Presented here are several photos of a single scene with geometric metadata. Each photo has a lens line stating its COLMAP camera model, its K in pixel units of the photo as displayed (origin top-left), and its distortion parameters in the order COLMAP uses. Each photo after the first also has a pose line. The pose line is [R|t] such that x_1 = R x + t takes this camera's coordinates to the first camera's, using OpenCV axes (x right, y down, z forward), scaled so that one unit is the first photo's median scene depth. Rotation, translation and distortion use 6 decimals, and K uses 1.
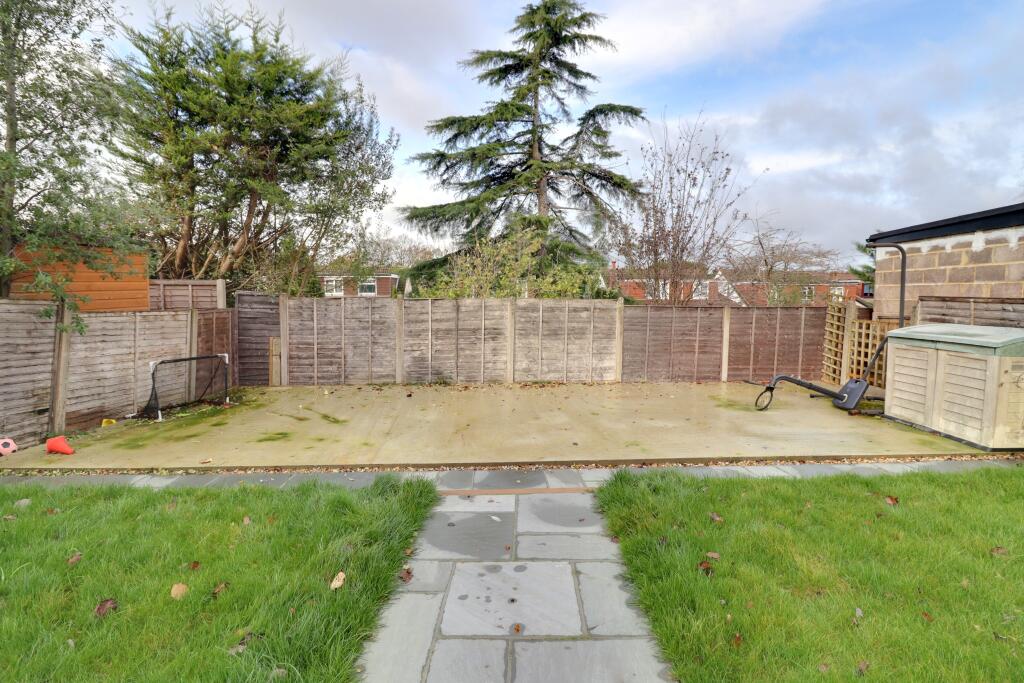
lens RADIAL K [[481.2, 0, 528.9], [0, 481.2, 346.2], [0, 0, 1]] dist [0.000007, -0.016304]
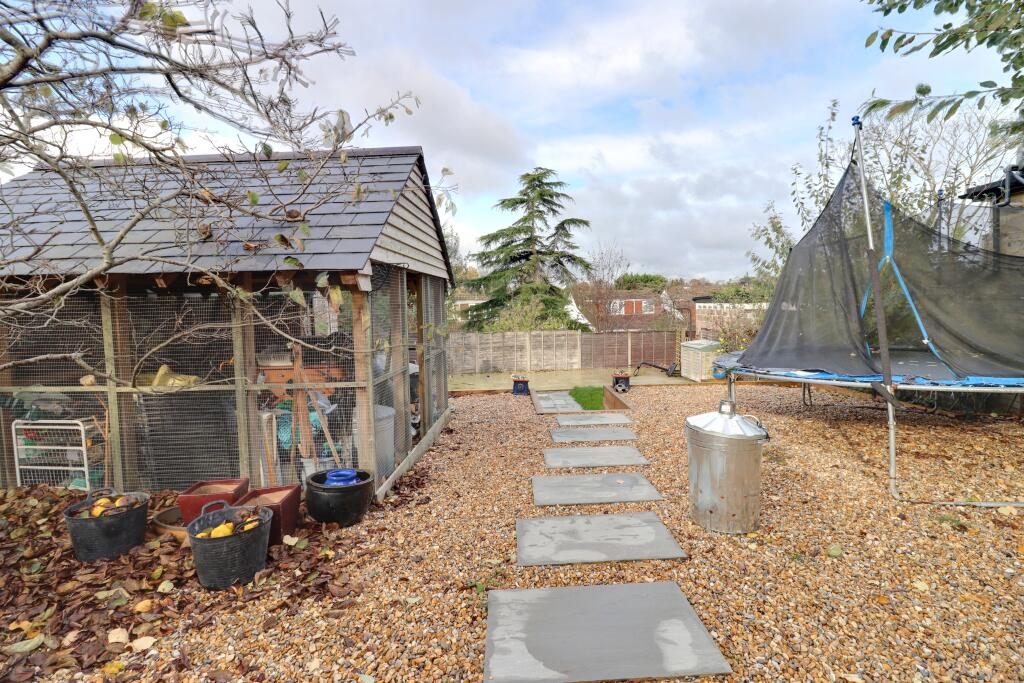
lens RADIAL K [[474.9, 0, 521.8], [0, 474.9, 338.6], [0, 0, 1]] dist [0.005246, -0.014905]
pose [[0.998943, -0.028684, 0.035909, -0.148008], [0.029736, 0.999134, -0.029120, -0.006837], [-0.035042, 0.030157, 0.998931, -1.145924]]
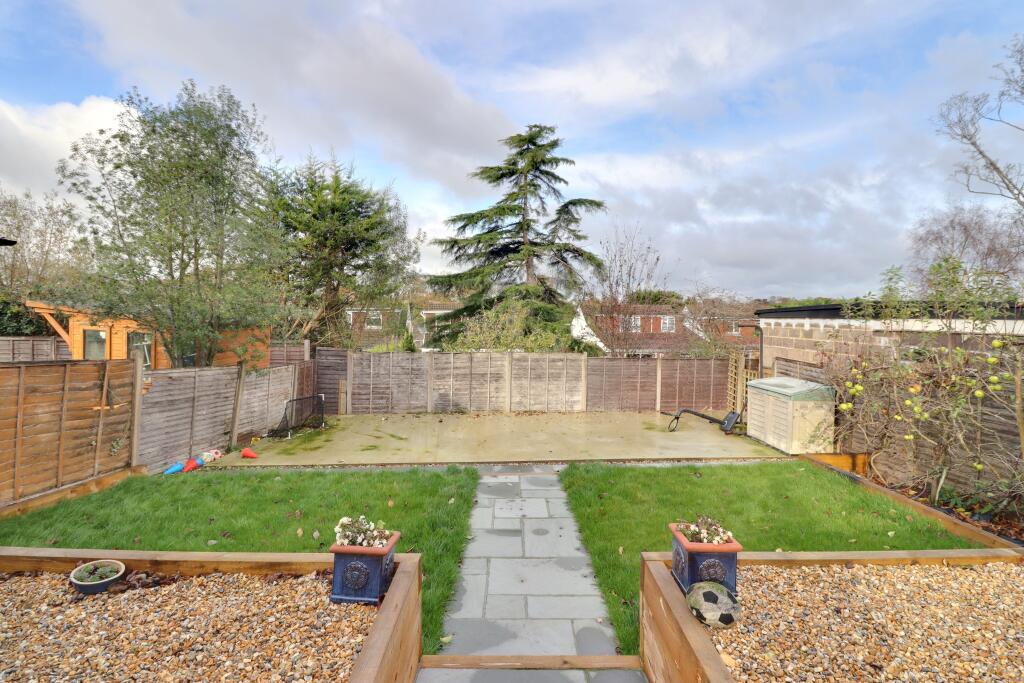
lens RADIAL K [[474.9, 0, 521.8], [0, 474.9, 338.6], [0, 0, 1]] dist [0.005246, -0.014905]
pose [[0.999872, 0.002769, 0.015734, -0.020503], [-0.001831, 0.998238, -0.059305, -0.059127], [-0.015871, 0.059268, 0.998116, -0.430787]]
